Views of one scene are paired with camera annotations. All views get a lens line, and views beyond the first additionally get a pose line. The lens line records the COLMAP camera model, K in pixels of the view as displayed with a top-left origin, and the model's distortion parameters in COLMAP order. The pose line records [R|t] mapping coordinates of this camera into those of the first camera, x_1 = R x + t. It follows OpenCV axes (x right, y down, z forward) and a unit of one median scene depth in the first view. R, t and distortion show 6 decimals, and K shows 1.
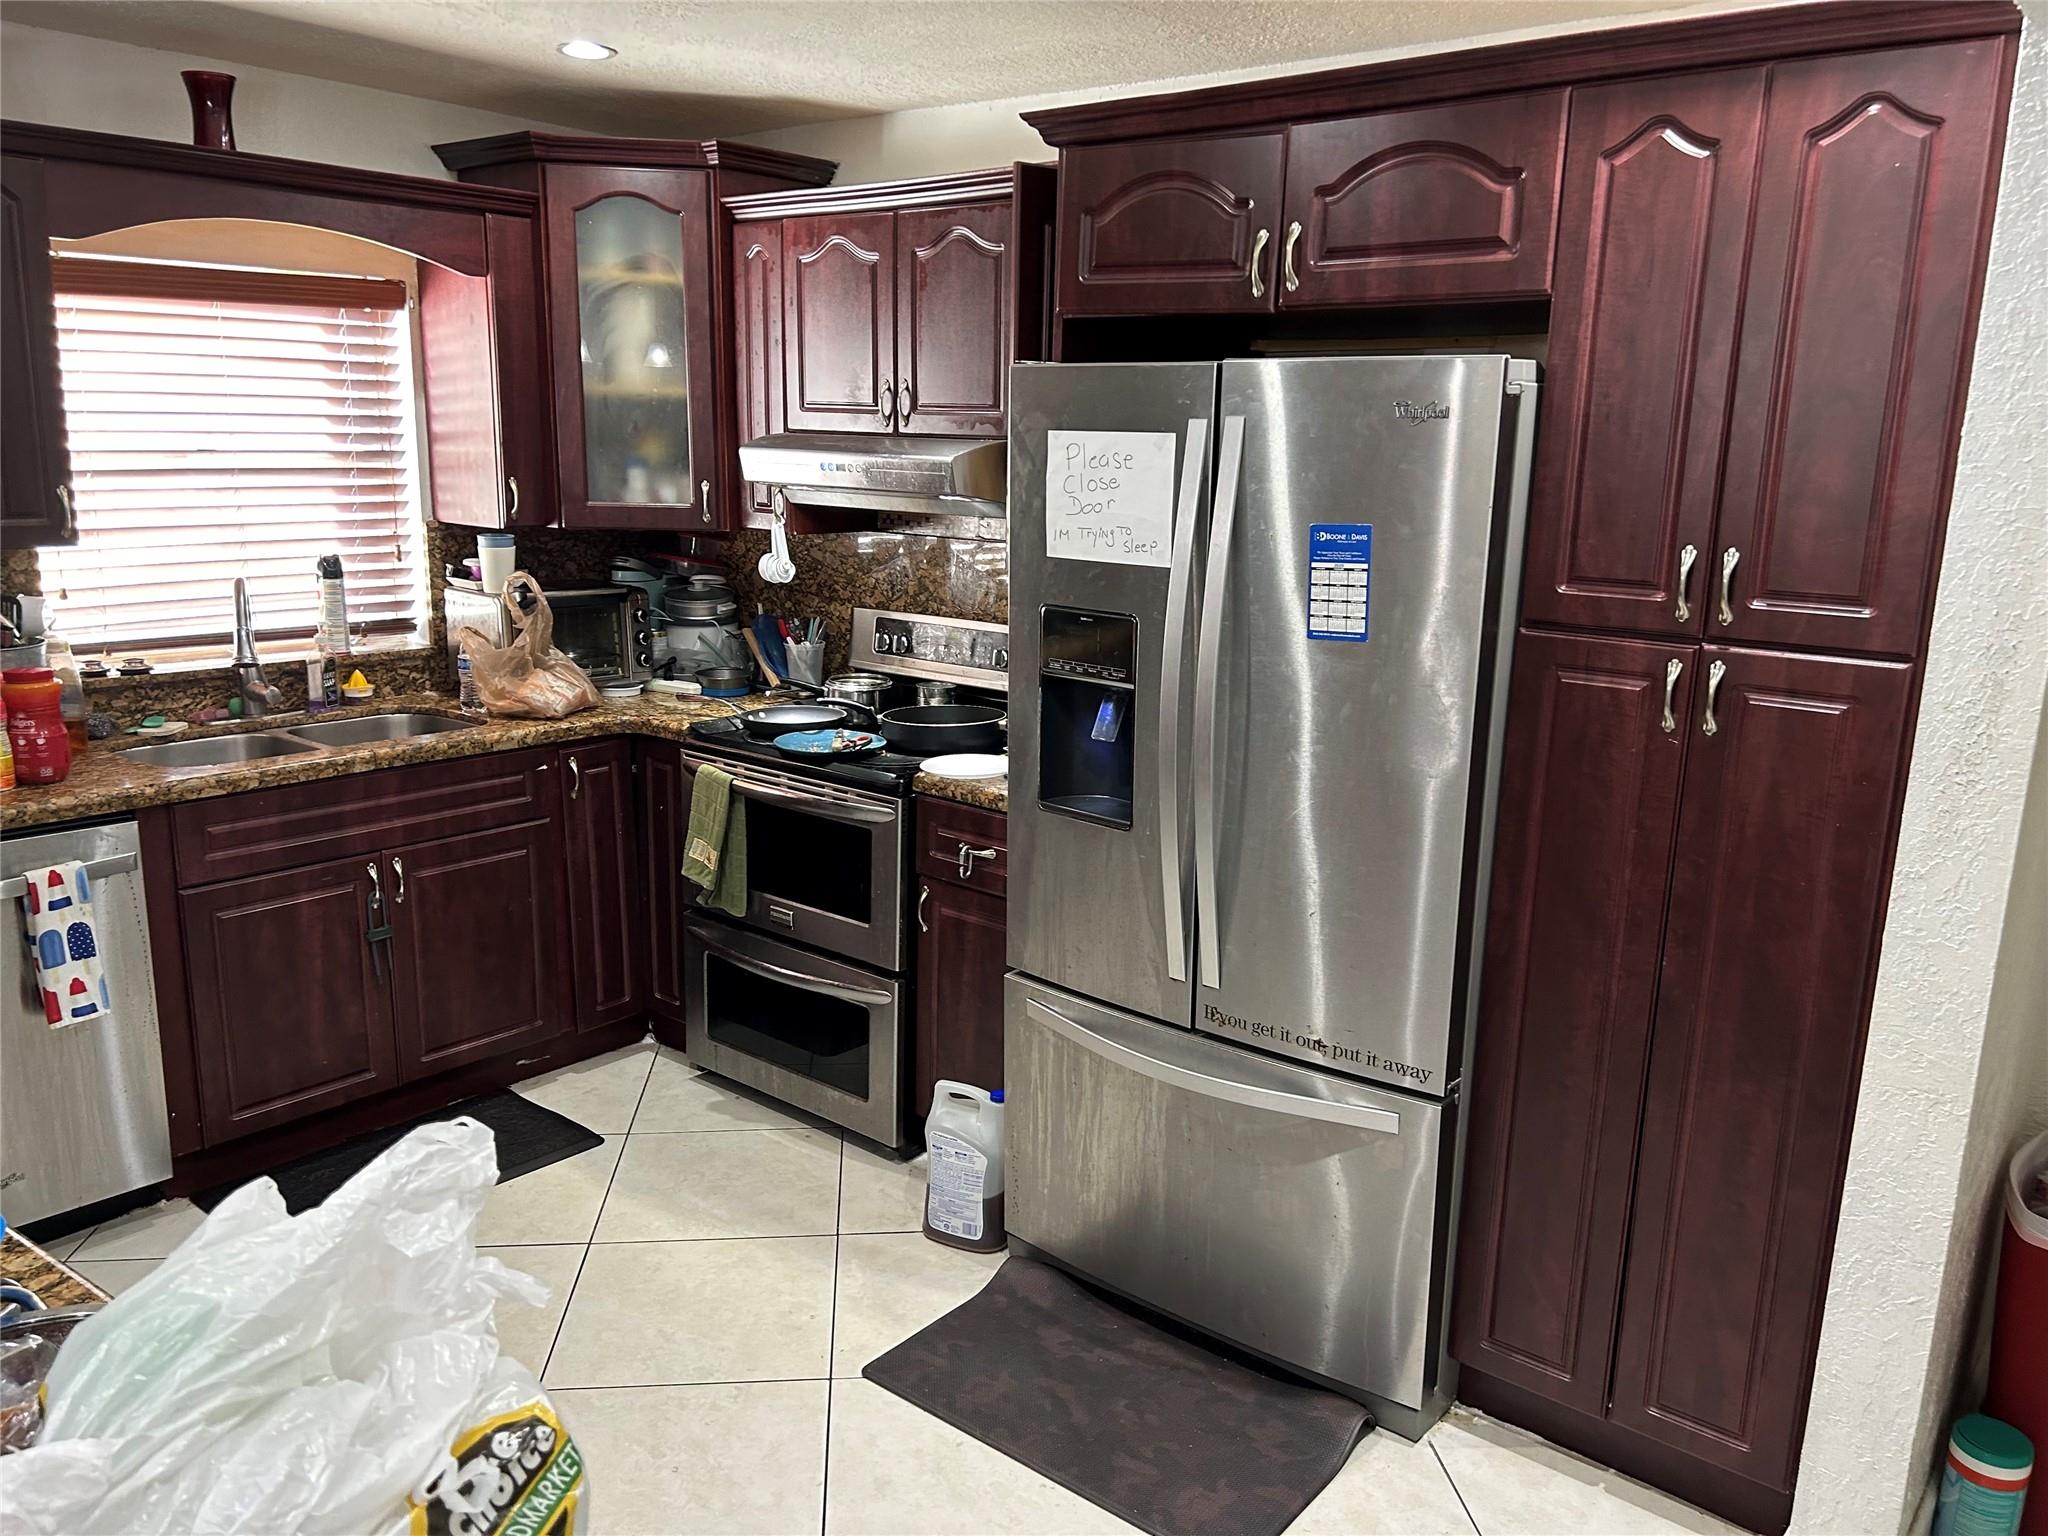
lens RADIAL K [[1596.3, 0, 1021.8], [0, 1596.3, 756.1], [0, 0, 1]] dist [0.189890, -0.343951]
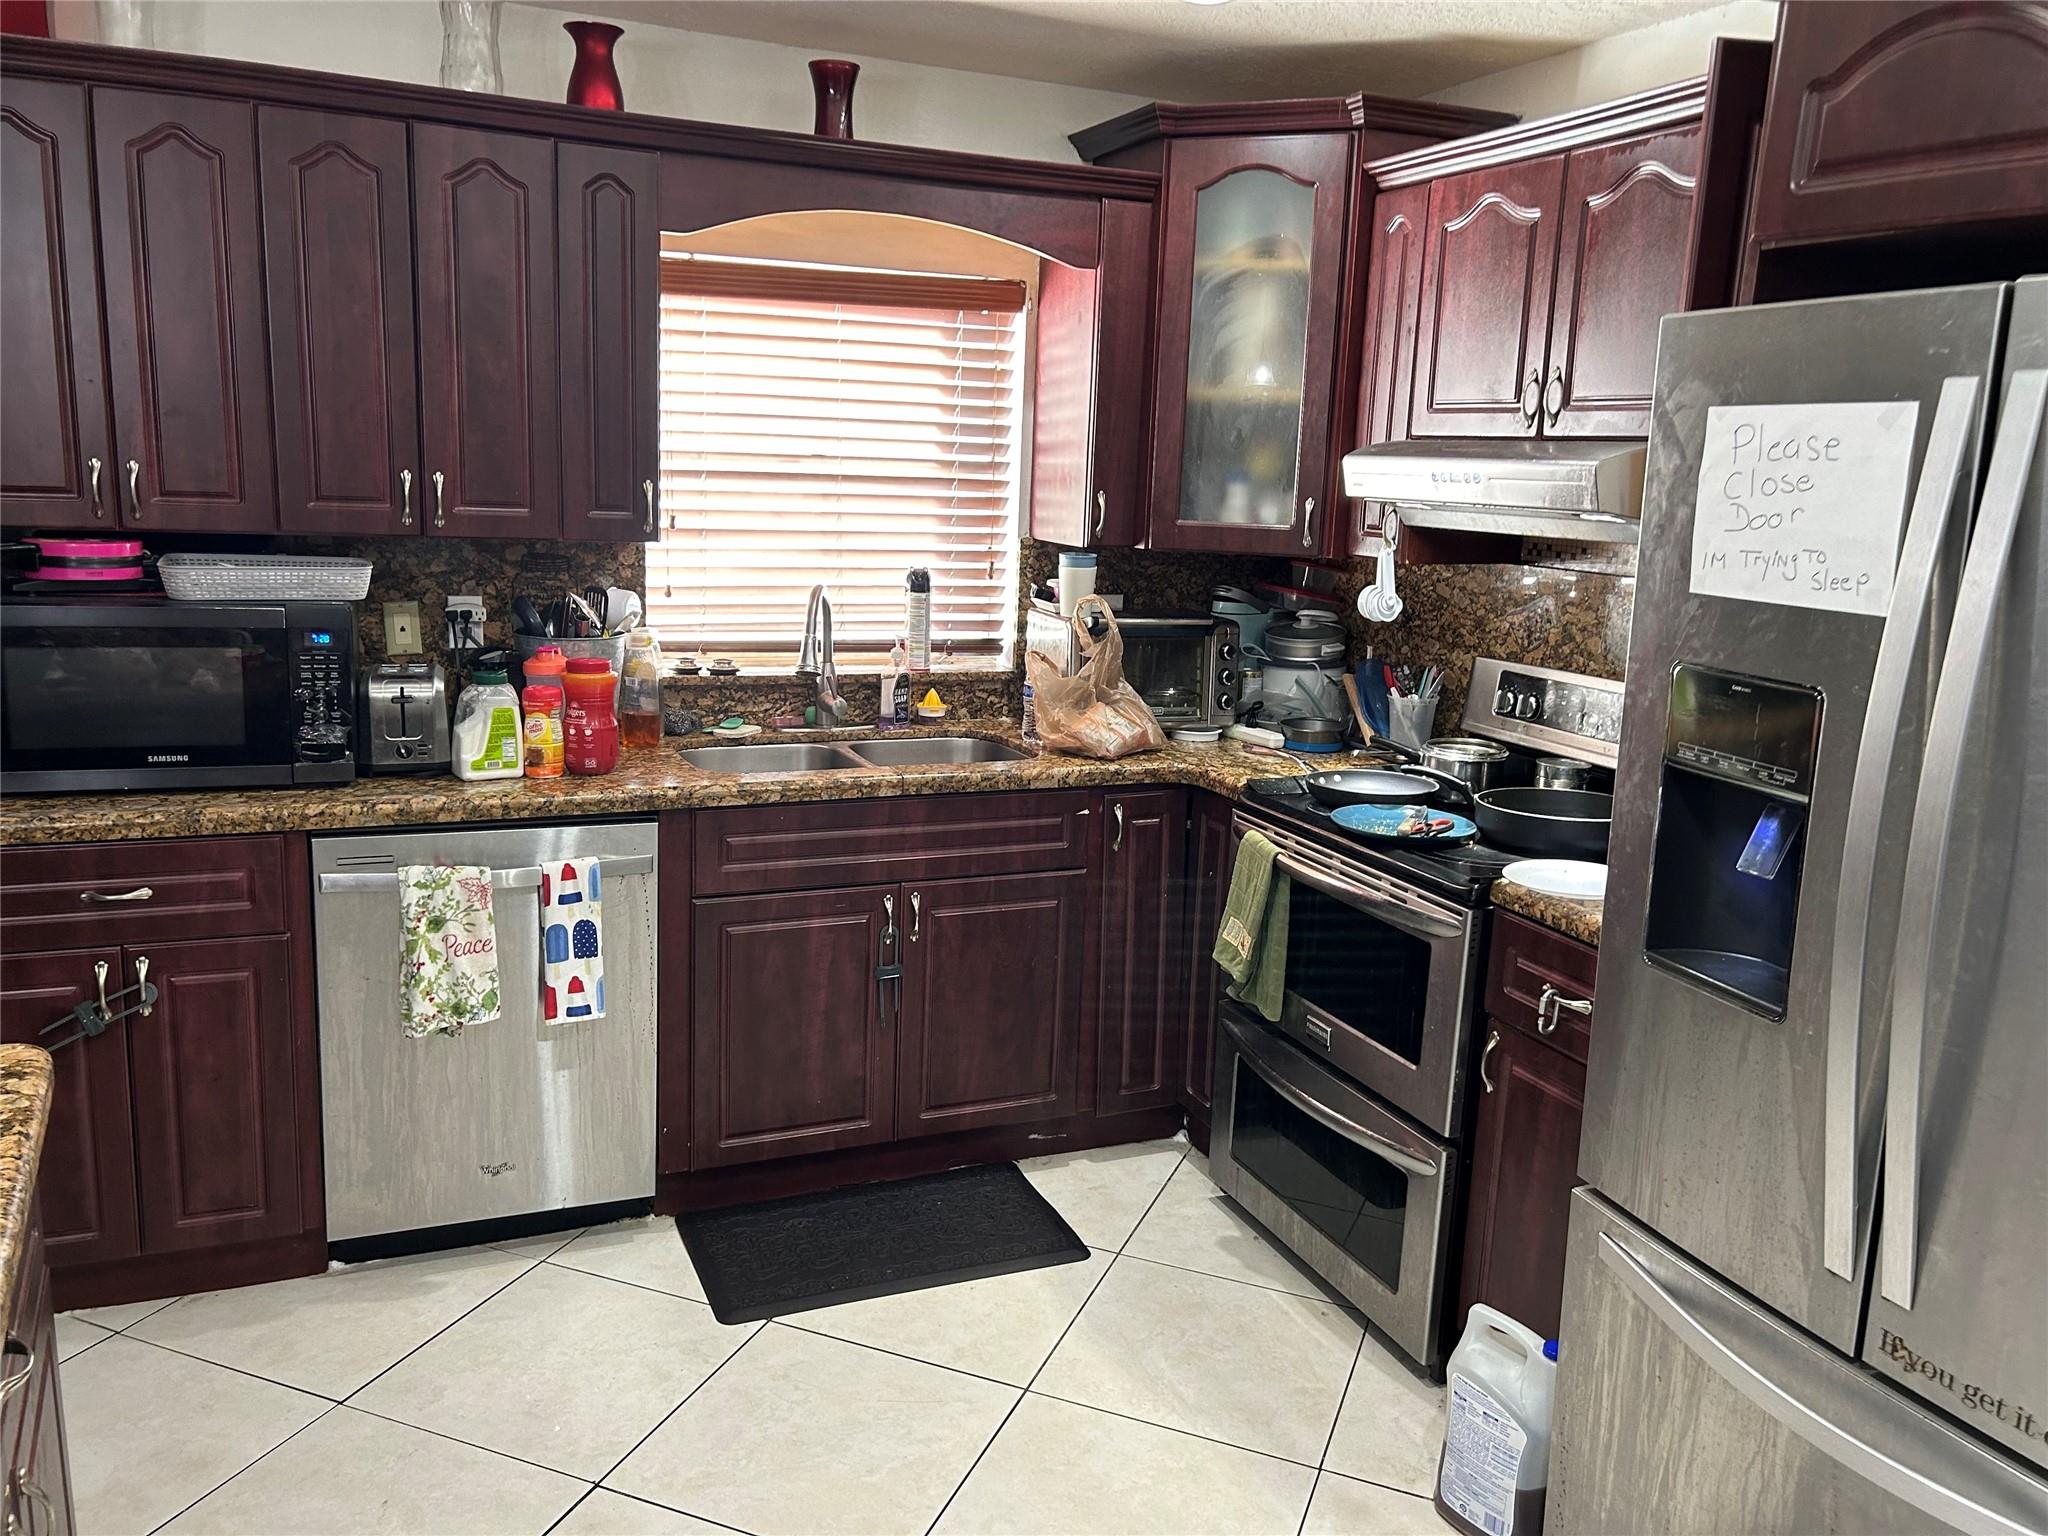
lens RADIAL K [[1556.3, 0, 1027.0], [0, 1556.3, 750.1], [0, 0, 1]] dist [0.086447, -0.095918]
pose [[0.892105, 0.096884, -0.441320, 0.051548], [-0.110996, 0.993801, -0.006202, -0.018764], [0.437983, 0.054518, 0.897329, 0.224161]]
